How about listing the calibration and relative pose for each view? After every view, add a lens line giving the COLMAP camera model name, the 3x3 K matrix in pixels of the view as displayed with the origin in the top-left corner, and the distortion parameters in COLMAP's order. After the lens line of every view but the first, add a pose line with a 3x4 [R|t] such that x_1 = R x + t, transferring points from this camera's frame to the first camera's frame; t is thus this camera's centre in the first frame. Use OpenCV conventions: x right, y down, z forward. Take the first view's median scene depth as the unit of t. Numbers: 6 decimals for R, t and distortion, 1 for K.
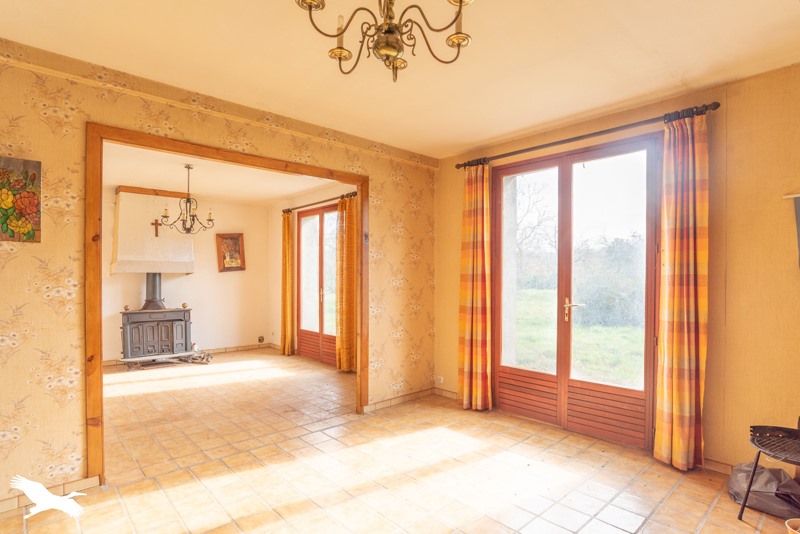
lens RADIAL K [[417.2, 0, 397.2], [0, 417.2, 279.6], [0, 0, 1]] dist [-0.003677, -0.000119]
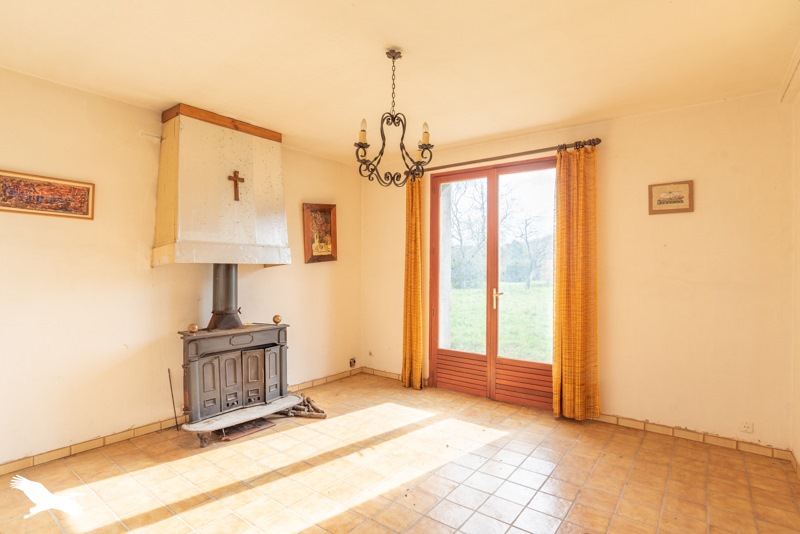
lens RADIAL K [[405.9, 0, 400.0], [0, 405.9, 267.0], [0, 0, 1]] dist [-0.024124, 0.000029]
pose [[0.980406, 0.002524, 0.196971, -0.455015], [-0.000375, 0.999940, -0.010944, -0.005923], [-0.196986, 0.010656, 0.980348, 0.402656]]
